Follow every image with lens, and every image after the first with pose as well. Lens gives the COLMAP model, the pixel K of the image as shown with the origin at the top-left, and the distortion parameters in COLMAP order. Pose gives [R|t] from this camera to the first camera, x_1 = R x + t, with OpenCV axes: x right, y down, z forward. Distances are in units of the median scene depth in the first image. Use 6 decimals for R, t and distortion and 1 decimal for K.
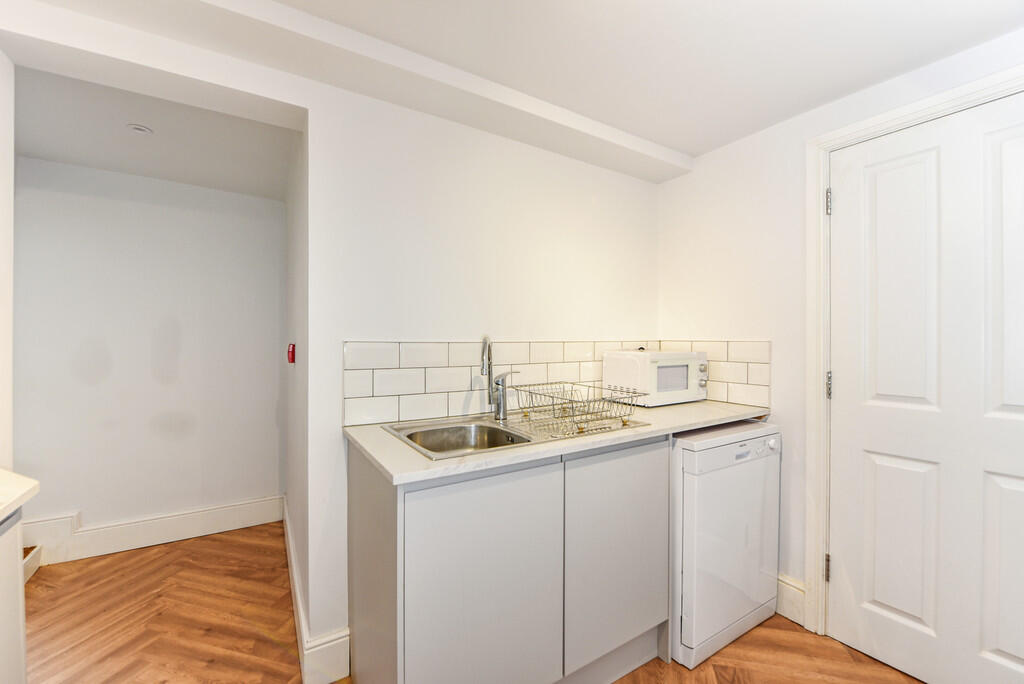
lens RADIAL K [[409.9, 0, 512.0], [0, 409.9, 342.0], [0, 0, 1]] dist [0.000086, -0.006601]
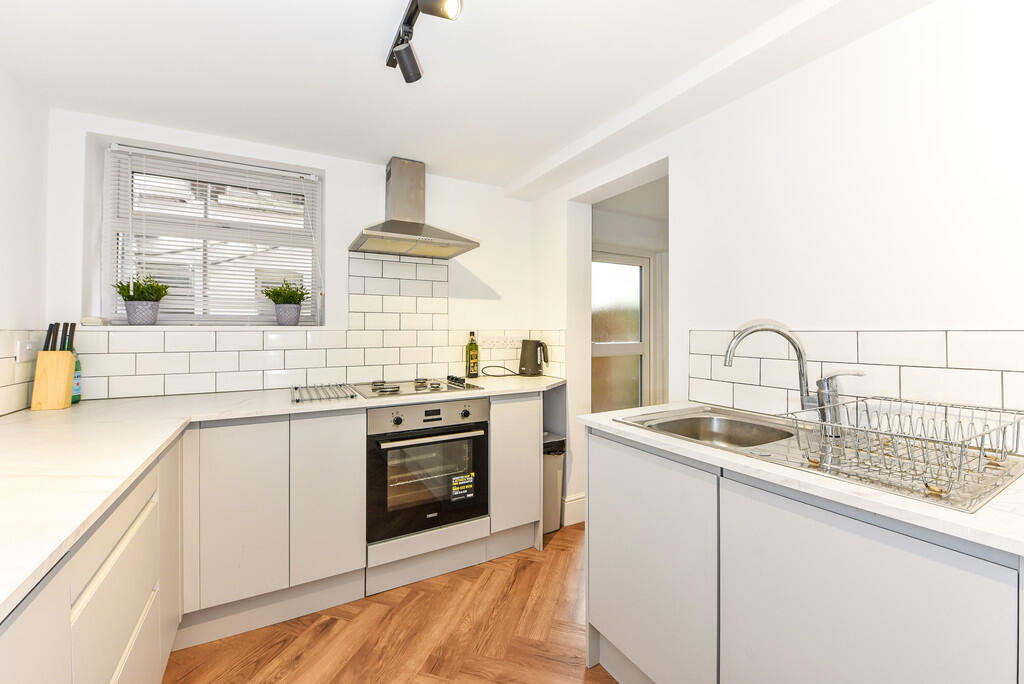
lens RADIAL K [[413.4, 0, 513.8], [0, 413.4, 327.3], [0, 0, 1]] dist [-0.000004, -0.000018]
pose [[-0.040074, -0.008205, -0.999163, 0.818814], [0.002710, 0.999962, -0.008320, -0.002140], [0.999193, -0.003041, -0.040050, 0.517360]]
